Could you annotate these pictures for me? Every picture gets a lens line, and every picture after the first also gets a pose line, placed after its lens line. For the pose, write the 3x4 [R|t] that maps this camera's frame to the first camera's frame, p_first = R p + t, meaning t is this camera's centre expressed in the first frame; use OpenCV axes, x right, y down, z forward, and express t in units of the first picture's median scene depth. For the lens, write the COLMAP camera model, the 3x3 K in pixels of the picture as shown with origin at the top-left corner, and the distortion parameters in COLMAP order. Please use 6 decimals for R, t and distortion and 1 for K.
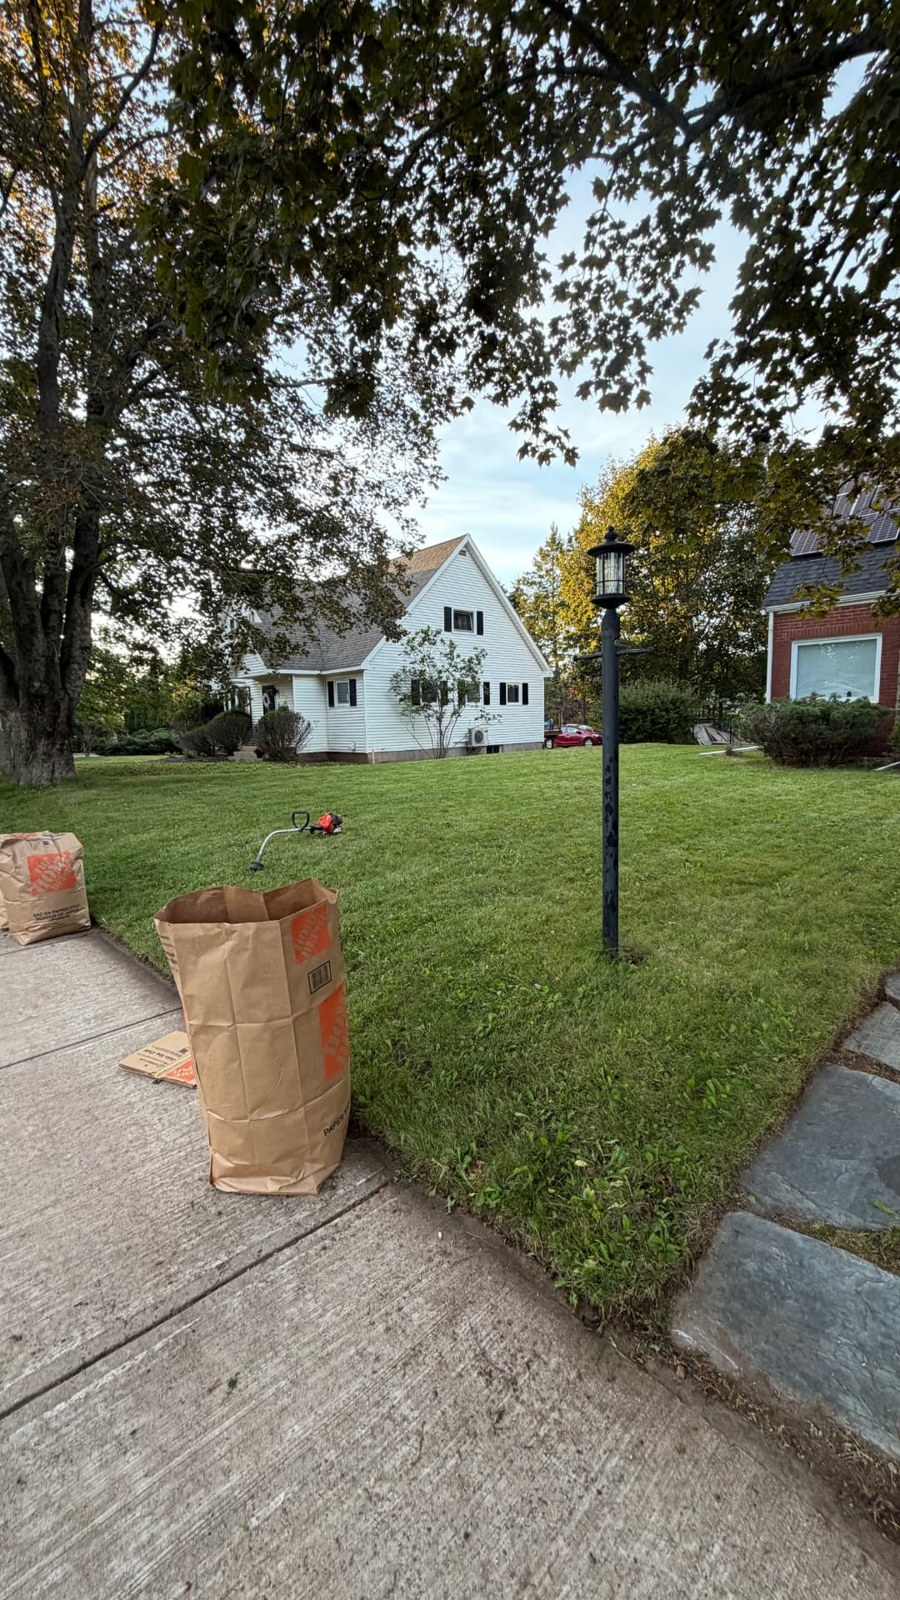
lens RADIAL K [[629.5, 0, 456.7], [0, 629.5, 797.0], [0, 0, 1]] dist [-0.000392, -0.000369]
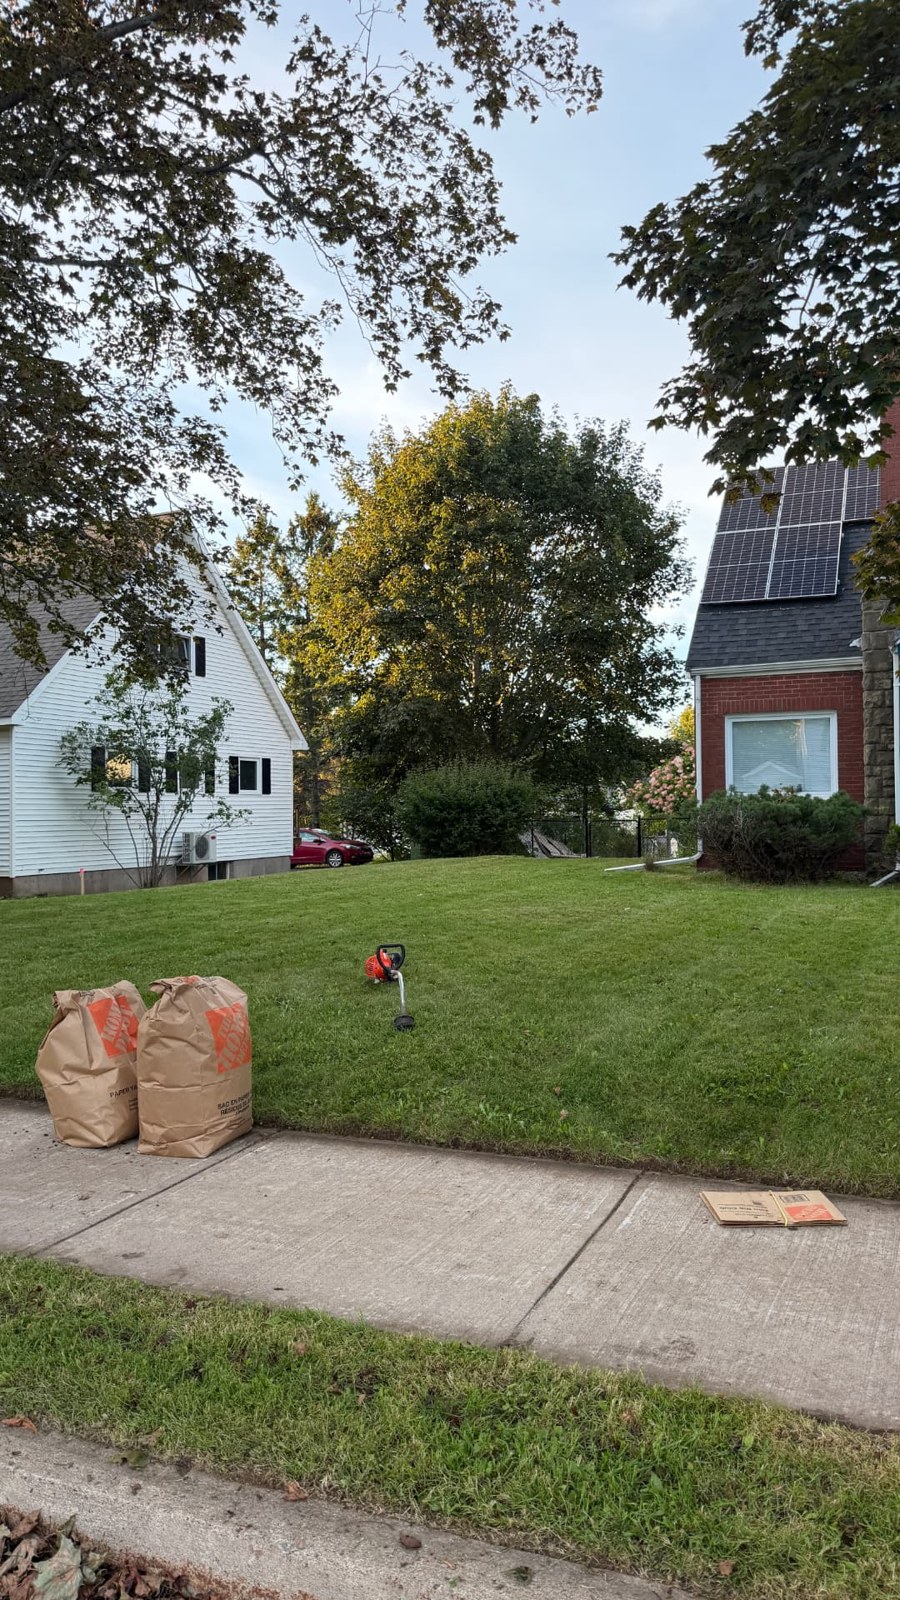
lens RADIAL K [[1107.4, 0, 450.0], [0, 1107.4, 800.0], [0, 0, 1]] dist [0.050145, -0.071777]
pose [[0.919528, 0.016555, 0.392676, -0.900040], [0.039359, 0.990211, -0.133912, 0.042116], [-0.391049, 0.138591, 0.909875, -0.149623]]
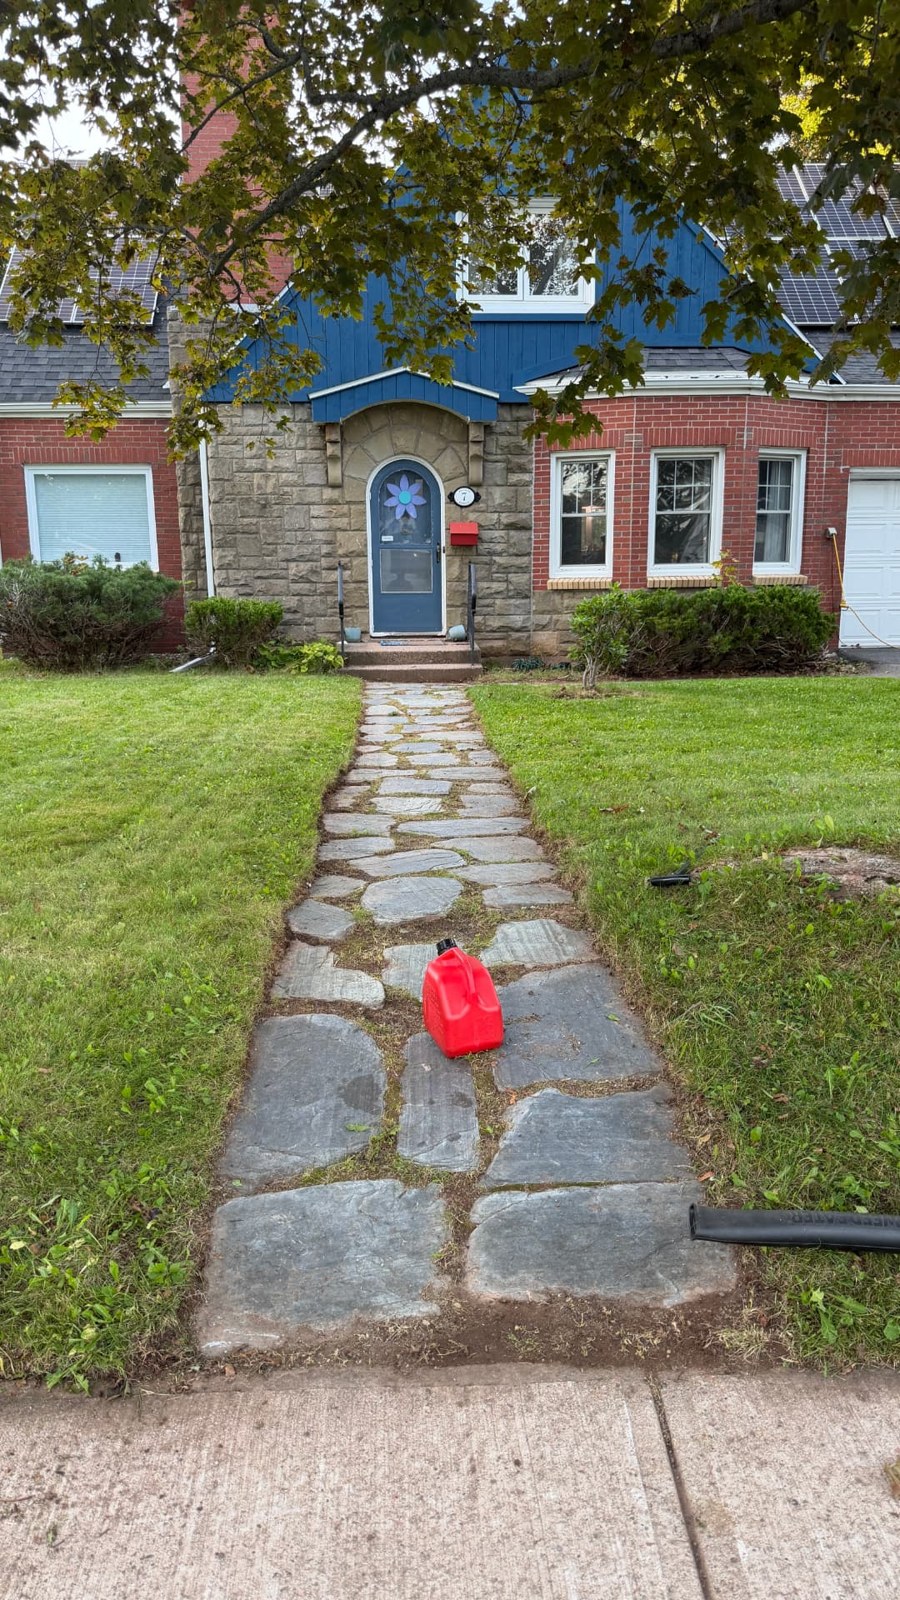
lens RADIAL K [[1107.4, 0, 450.0], [0, 1107.4, 800.0], [0, 0, 1]] dist [0.050145, -0.071777]
pose [[0.652915, -0.133014, 0.745660, -0.151894], [0.089637, 0.991111, 0.098310, 0.012577], [-0.752108, 0.002651, 0.659034, -0.067719]]
